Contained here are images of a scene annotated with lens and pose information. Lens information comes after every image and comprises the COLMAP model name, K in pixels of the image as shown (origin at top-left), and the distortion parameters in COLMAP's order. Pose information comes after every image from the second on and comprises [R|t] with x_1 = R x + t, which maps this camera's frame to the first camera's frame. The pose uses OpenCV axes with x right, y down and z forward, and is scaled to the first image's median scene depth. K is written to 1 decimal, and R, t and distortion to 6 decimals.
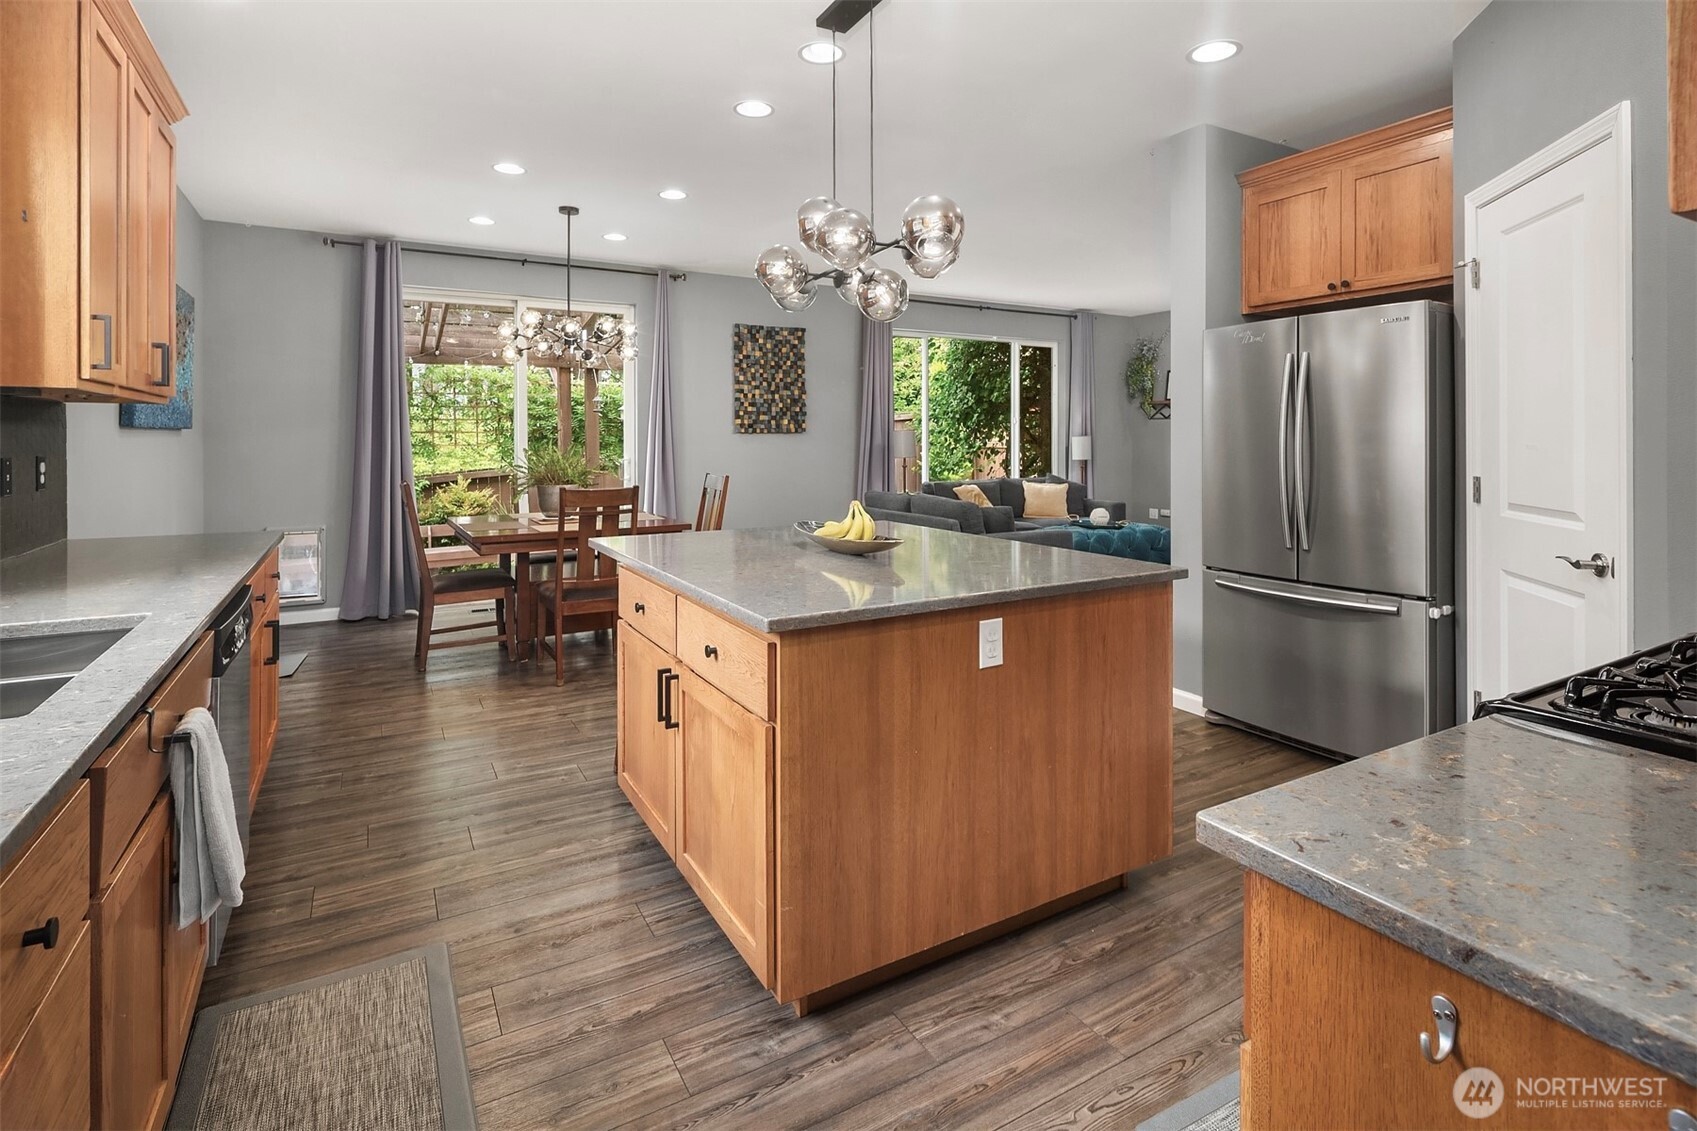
lens RADIAL K [[824.7, 0, 862.4], [0, 824.7, 450.4], [0, 0, 1]] dist [0.004735, -0.001955]
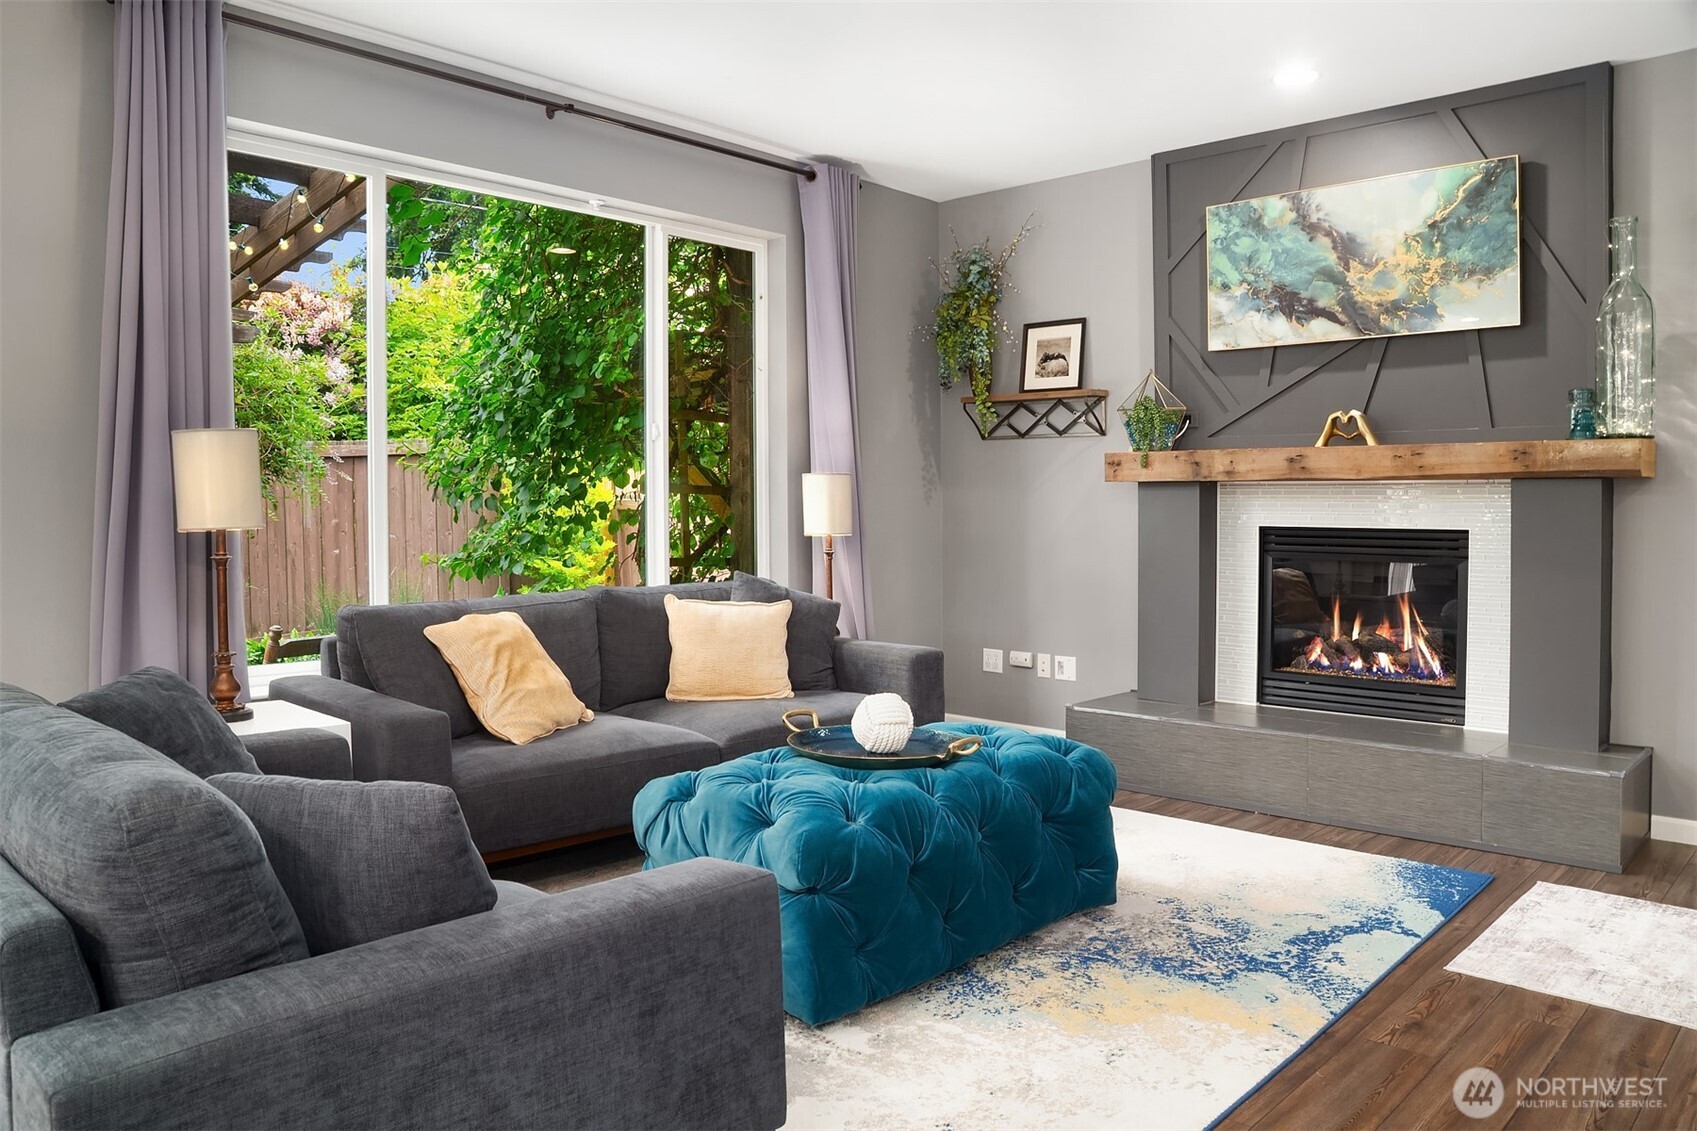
lens RADIAL K [[1209.3, 0, 882.2], [0, 1209.3, 504.7], [0, 0, 1]] dist [-0.060301, 0.022894]
pose [[0.954345, 0.002155, 0.298700, 0.119042], [0.001739, 0.999917, -0.012769, 0.003691], [-0.298702, 0.012706, 0.954262, 0.444213]]
